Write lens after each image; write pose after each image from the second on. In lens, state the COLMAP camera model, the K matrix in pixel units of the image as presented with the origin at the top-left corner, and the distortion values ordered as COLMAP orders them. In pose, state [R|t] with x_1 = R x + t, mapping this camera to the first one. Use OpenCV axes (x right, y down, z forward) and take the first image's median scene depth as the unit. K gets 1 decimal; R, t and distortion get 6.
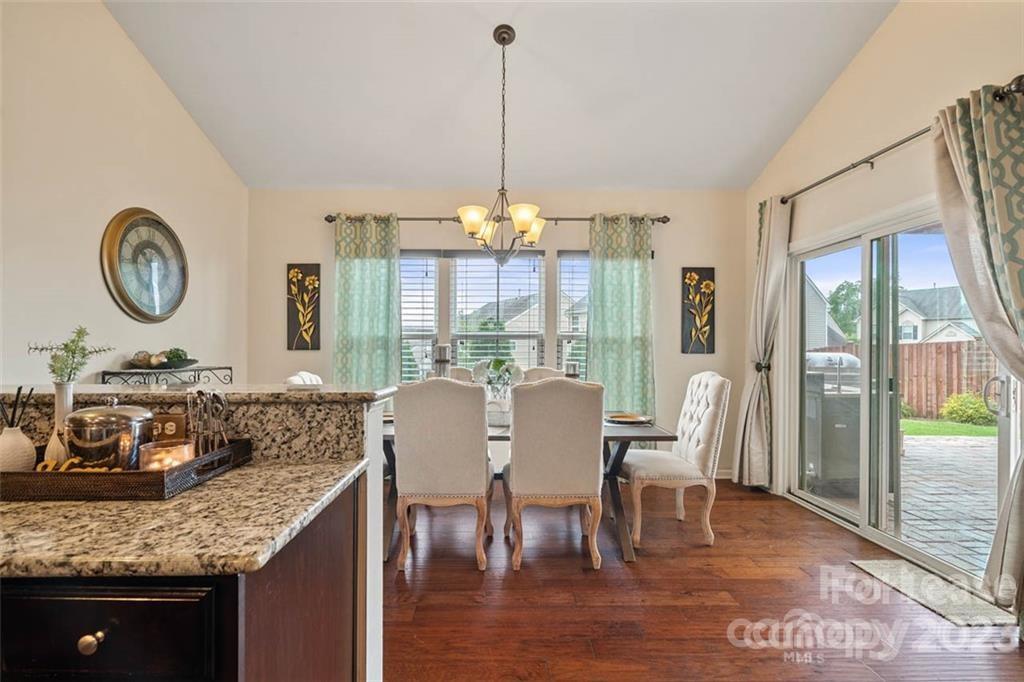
lens RADIAL K [[467.8, 0, 500.0], [0, 467.8, 351.2], [0, 0, 1]] dist [-0.004019, 0.002593]
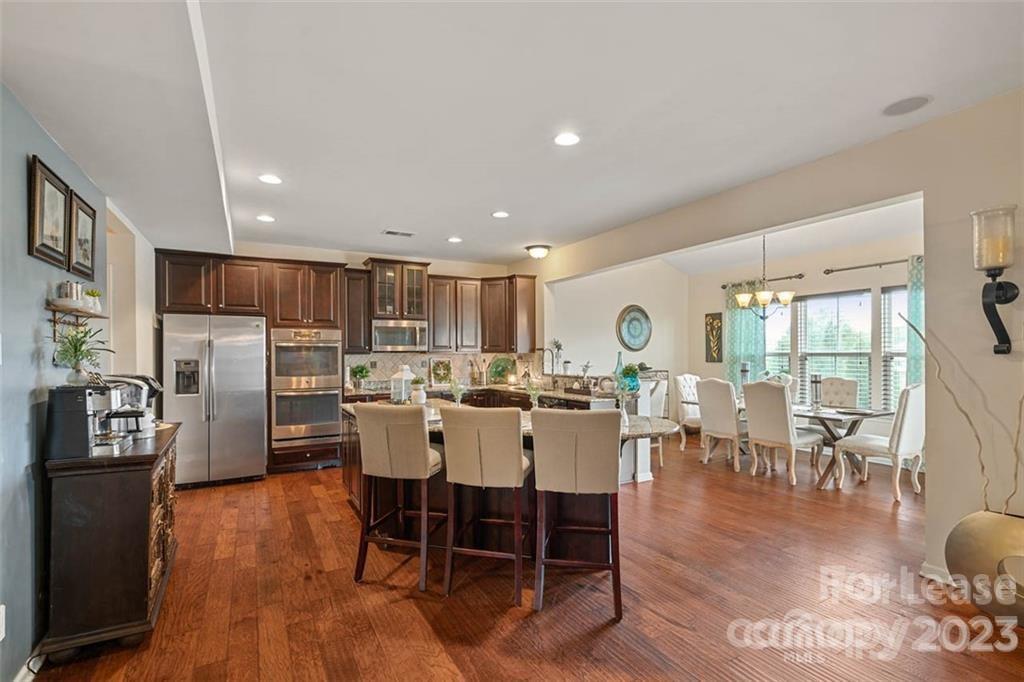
lens RADIAL K [[467.8, 0, 504.7], [0, 467.8, 346.6], [0, 0, 1]] dist [-0.004019, 0.002593]
pose [[0.459036, -0.016705, -0.888261, 0.796129], [0.002615, 0.999844, -0.017453, -0.033510], [0.888414, 0.005689, 0.459008, -0.516174]]
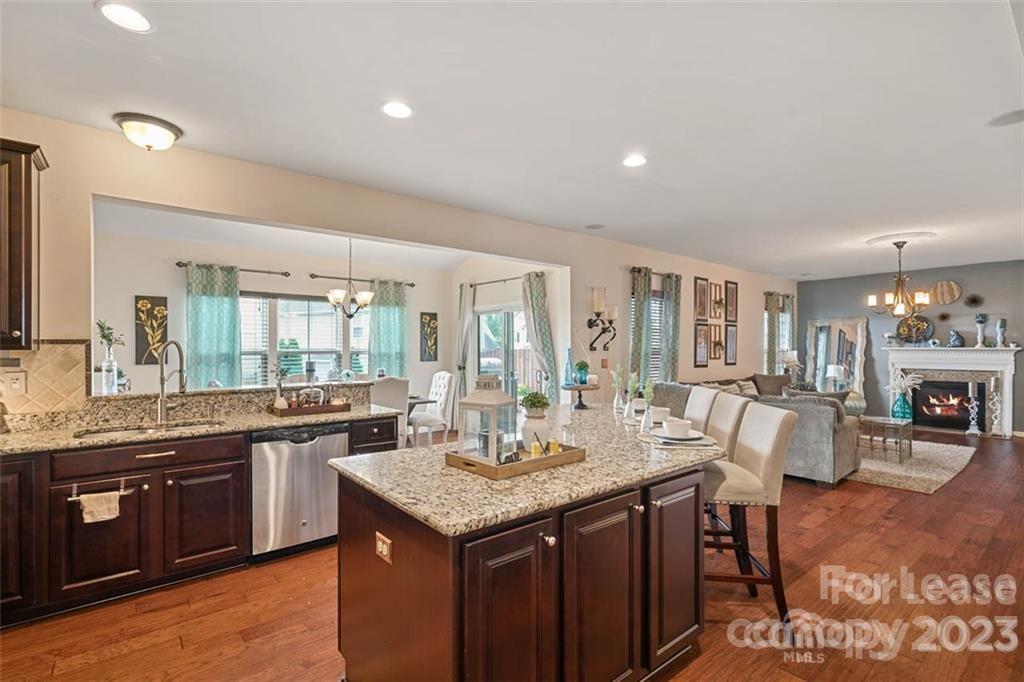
lens RADIAL K [[467.8, 0, 509.3], [0, 467.8, 350.3], [0, 0, 1]] dist [-0.004019, 0.002593]
pose [[0.786126, -0.004469, 0.618050, -0.447721], [0.006282, 0.999980, -0.000759, -0.034499], [-0.618034, 0.004480, 0.786138, -0.601415]]
